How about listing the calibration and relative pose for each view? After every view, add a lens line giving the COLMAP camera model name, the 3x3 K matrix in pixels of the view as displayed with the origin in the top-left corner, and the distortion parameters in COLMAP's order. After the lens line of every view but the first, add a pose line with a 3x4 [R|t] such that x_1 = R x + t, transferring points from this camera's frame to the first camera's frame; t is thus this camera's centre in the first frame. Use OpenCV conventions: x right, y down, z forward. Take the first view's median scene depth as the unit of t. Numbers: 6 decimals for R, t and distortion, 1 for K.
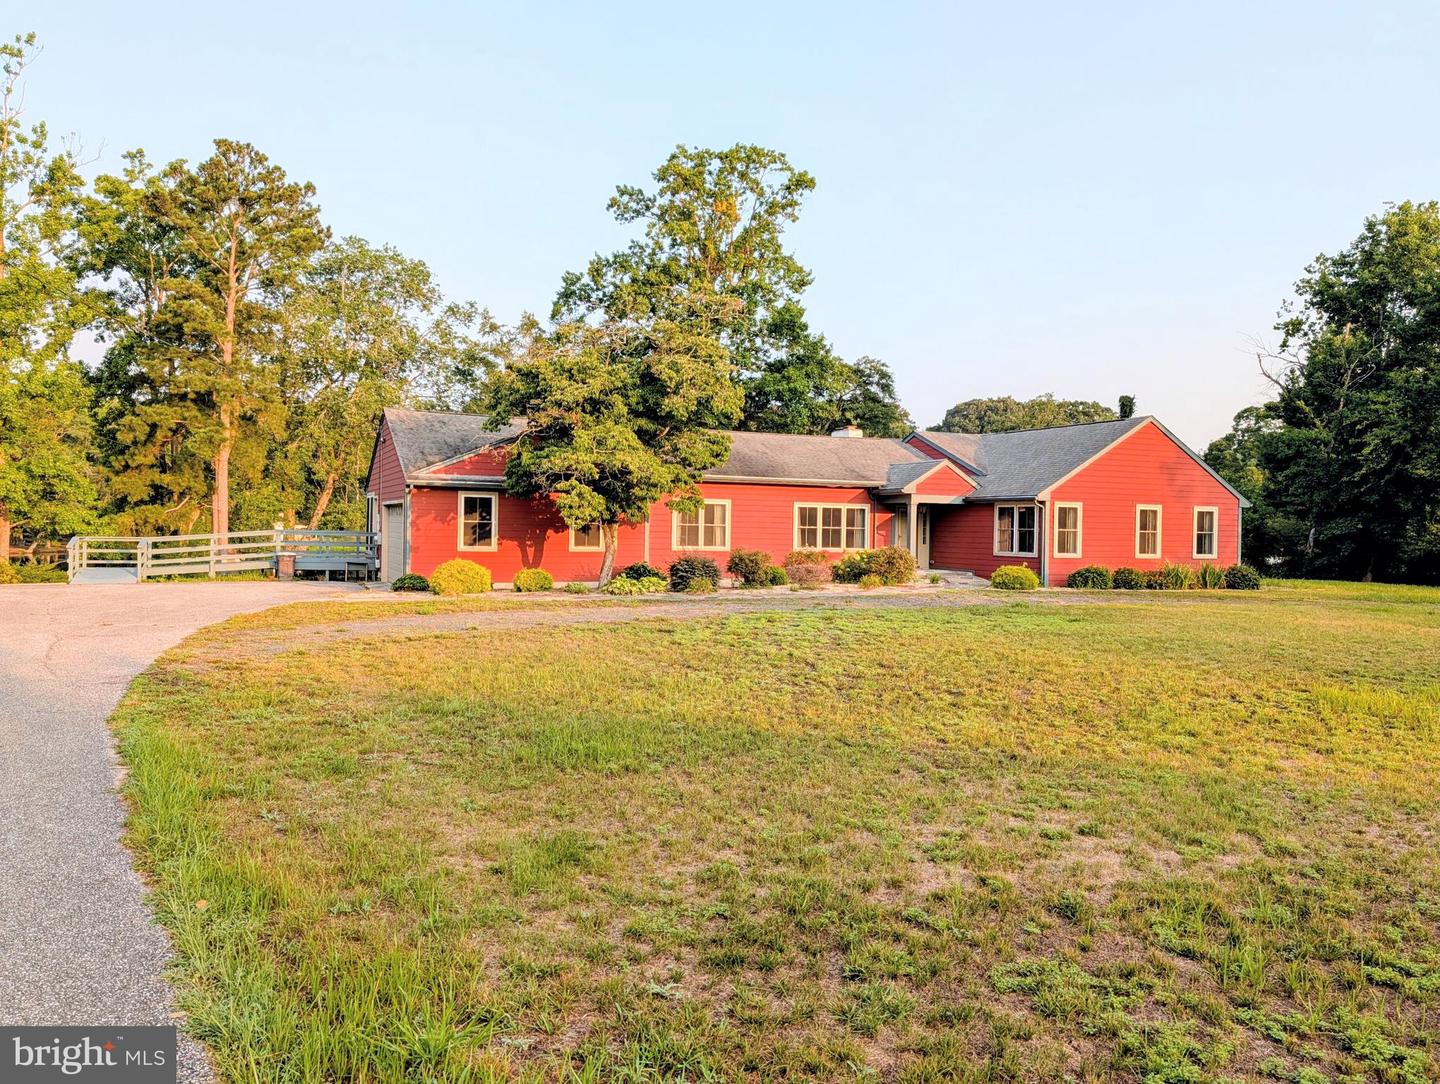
lens RADIAL K [[1031.7, 0, 720.6], [0, 1031.7, 563.3], [0, 0, 1]] dist [0.069637, -0.039474]
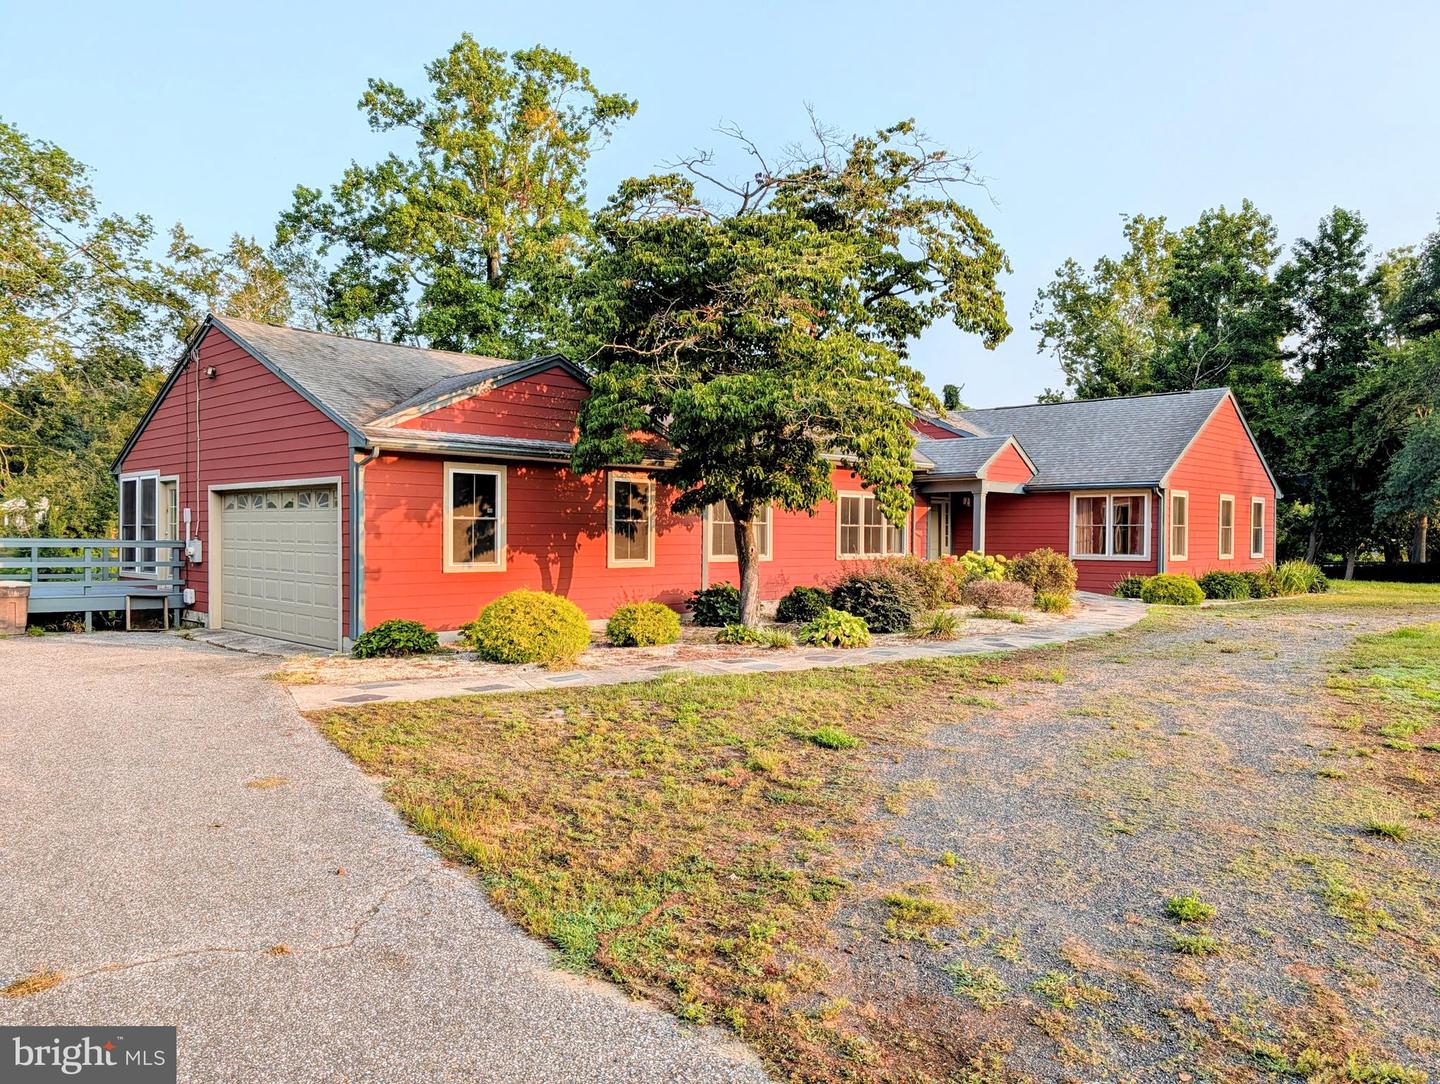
lens RADIAL K [[1031.7, 0, 720.6], [0, 1031.7, 563.3], [0, 0, 1]] dist [0.069637, -0.039474]
pose [[0.936799, -0.020333, 0.349276, -0.254875], [0.020344, 0.999786, 0.003637, -0.013372], [-0.349275, 0.003699, 0.937013, 0.367148]]
